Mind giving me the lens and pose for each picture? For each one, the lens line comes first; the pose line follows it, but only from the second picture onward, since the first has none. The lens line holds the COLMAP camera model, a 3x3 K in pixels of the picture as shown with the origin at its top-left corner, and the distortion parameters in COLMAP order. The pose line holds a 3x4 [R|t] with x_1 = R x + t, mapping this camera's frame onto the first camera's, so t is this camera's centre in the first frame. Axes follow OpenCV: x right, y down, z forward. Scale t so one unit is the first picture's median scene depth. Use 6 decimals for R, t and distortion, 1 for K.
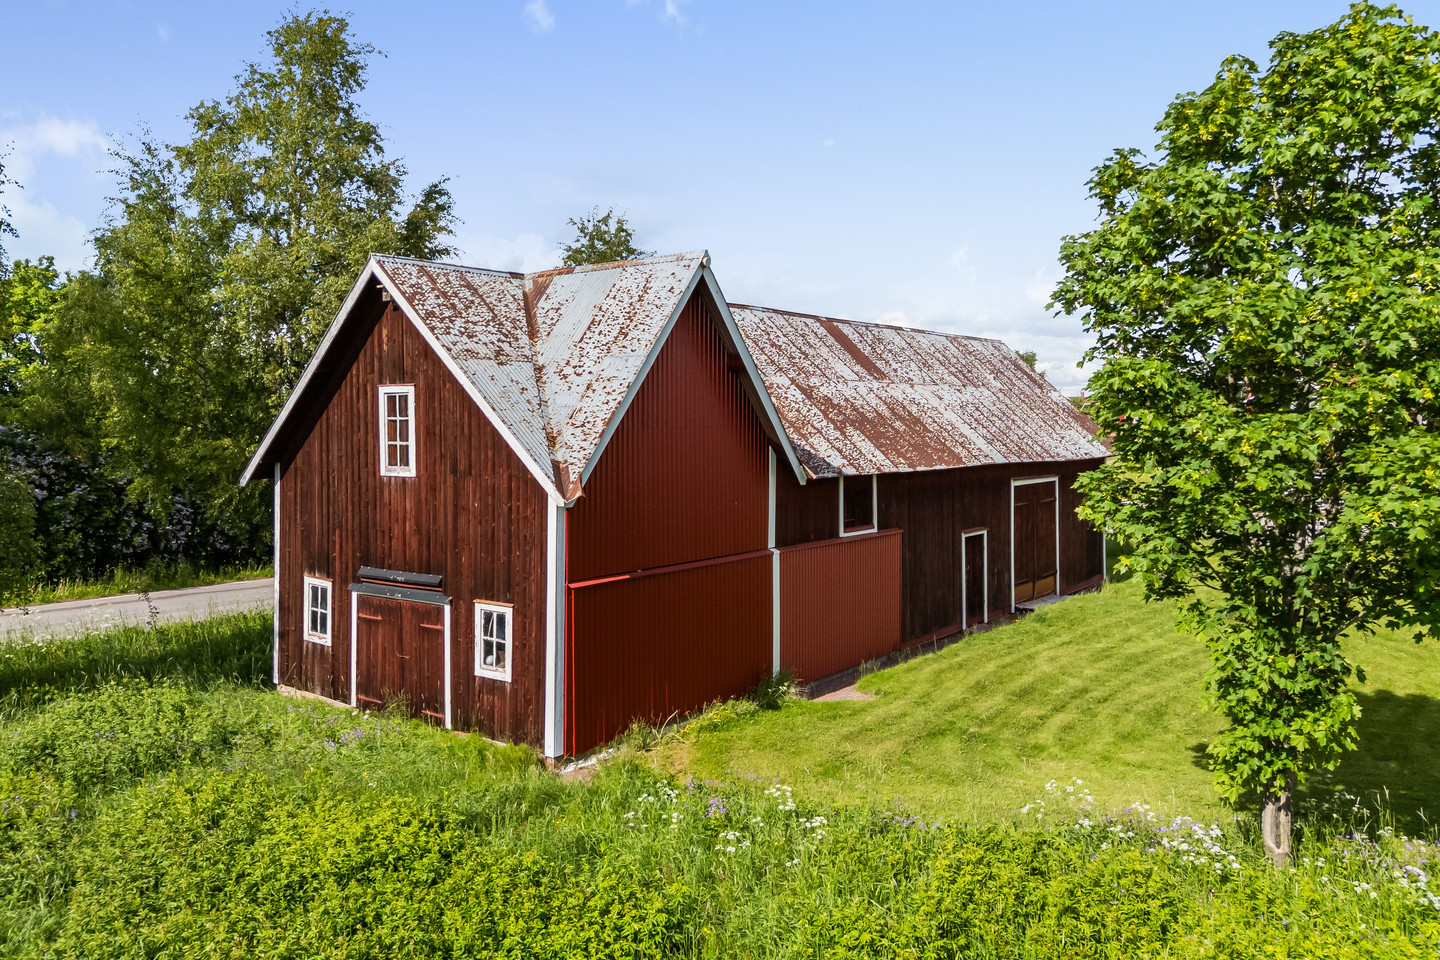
lens RADIAL K [[1064.6, 0, 738.8], [0, 1064.6, 428.1], [0, 0, 1]] dist [0.052161, -0.012679]
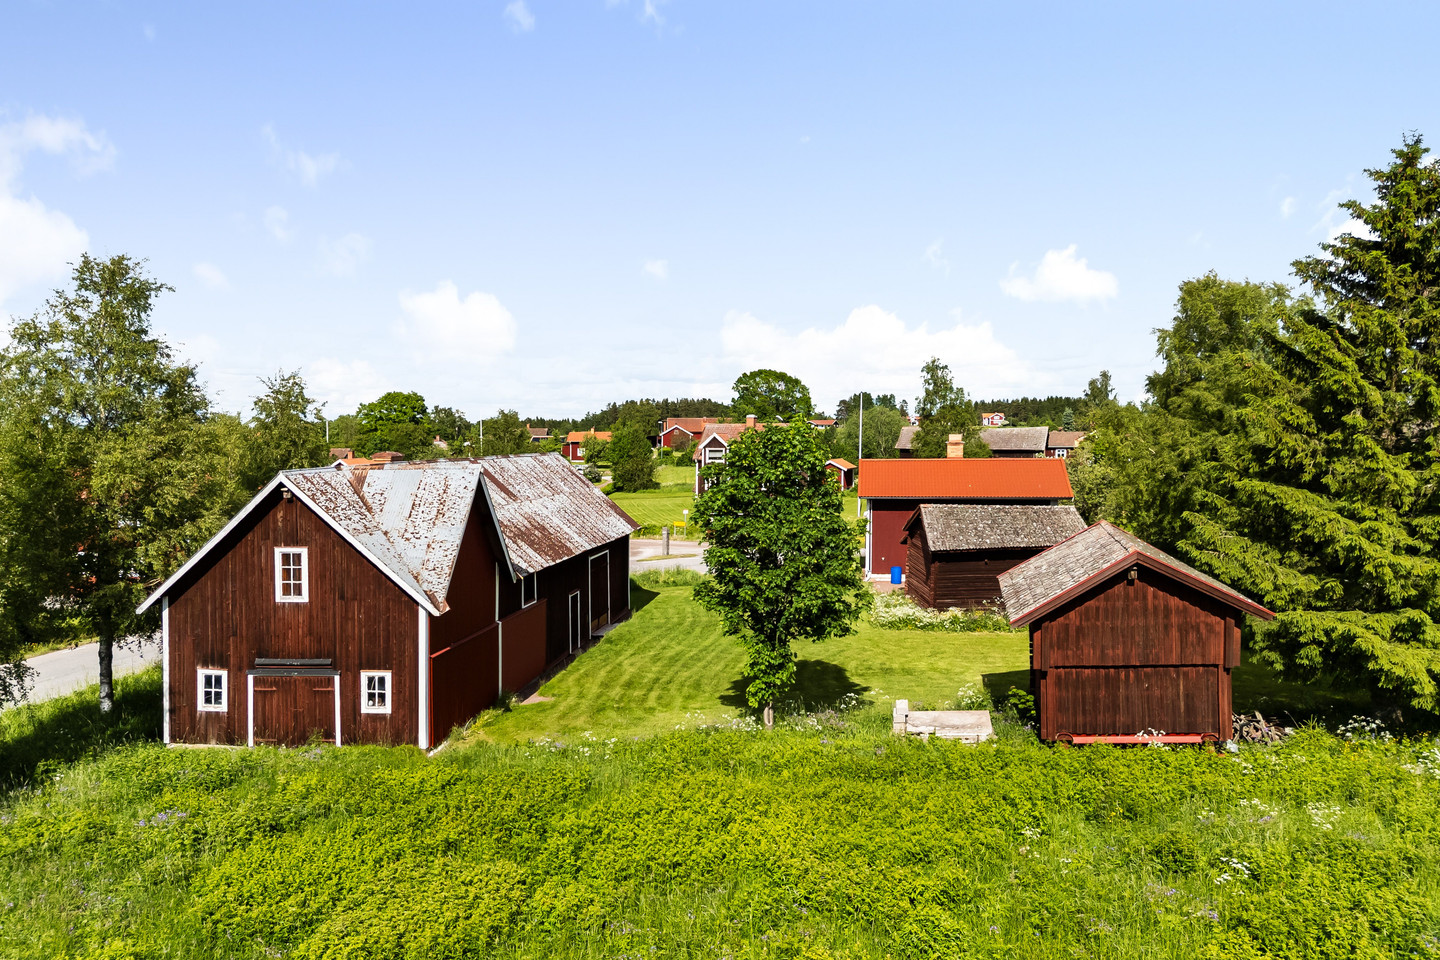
lens RADIAL K [[1064.6, 0, 720.6], [0, 1064.6, 481.3], [0, 0, 1]] dist [0.052161, -0.012679]
pose [[0.876058, -0.034035, 0.481004, -0.557192], [0.016947, 0.999063, 0.039827, -0.205785], [-0.481909, -0.026740, 0.875813, -0.803667]]
